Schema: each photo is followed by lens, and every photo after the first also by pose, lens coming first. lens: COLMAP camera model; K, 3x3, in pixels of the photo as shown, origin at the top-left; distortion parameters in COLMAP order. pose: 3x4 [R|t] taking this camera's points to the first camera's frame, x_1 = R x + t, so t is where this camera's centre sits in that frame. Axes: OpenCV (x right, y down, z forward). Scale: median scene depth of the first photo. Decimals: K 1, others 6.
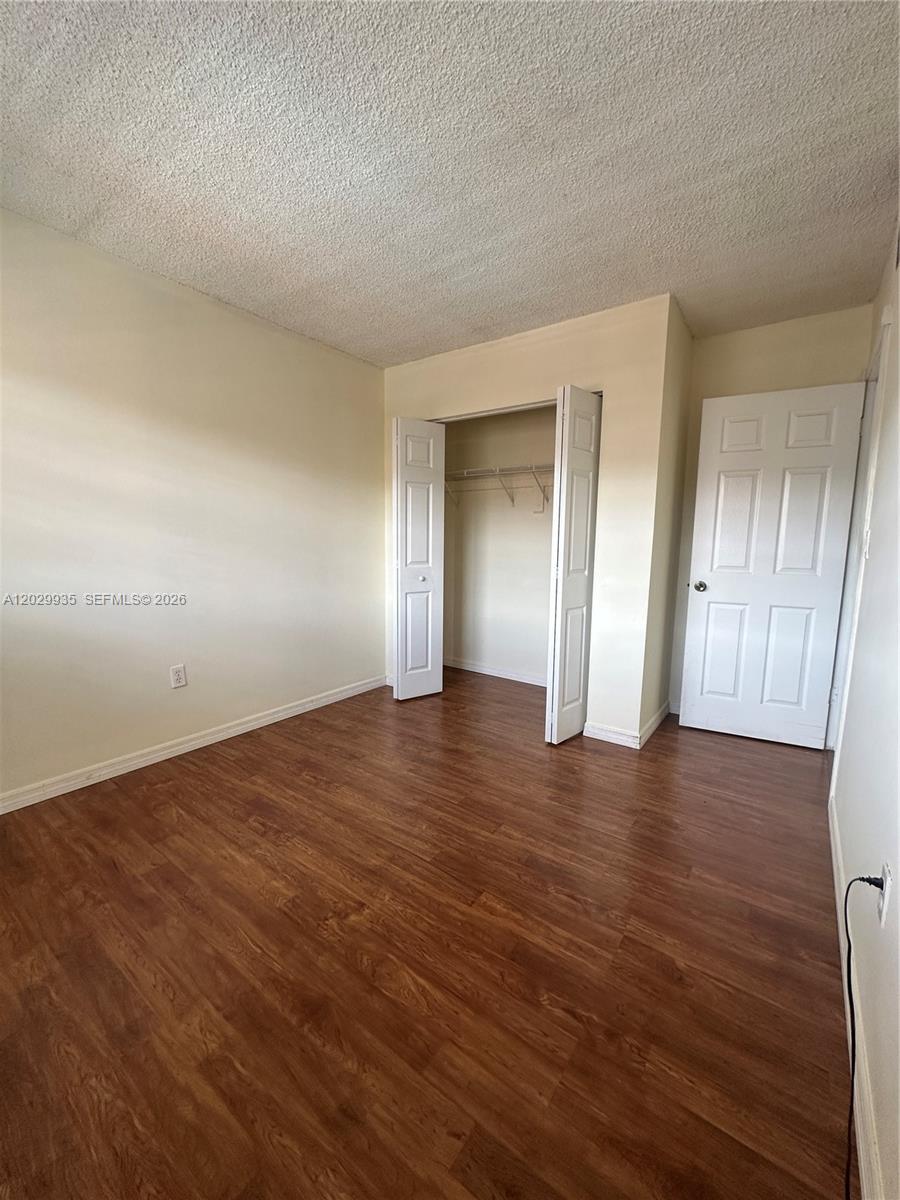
lens RADIAL K [[480.1, 0, 455.1], [0, 480.1, 602.1], [0, 0, 1]] dist [0.003510, 0.000340]
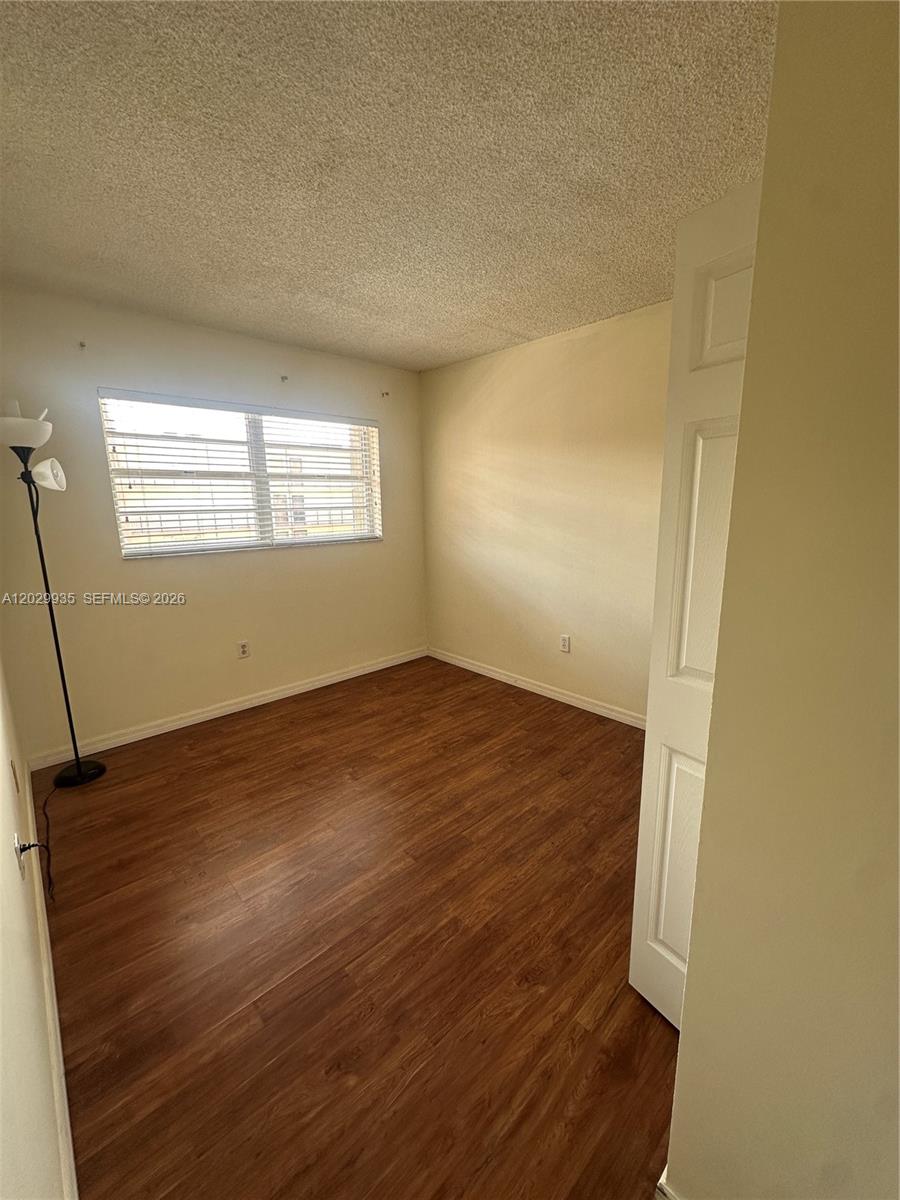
lens RADIAL K [[480.1, 0, 448.3], [0, 480.1, 601.1], [0, 0, 1]] dist [0.003510, 0.000340]
pose [[-0.200305, 0.186445, -0.961830, 0.949717], [-0.114945, 0.970474, 0.212058, -0.260304], [0.972967, 0.153034, -0.172960, 1.202363]]
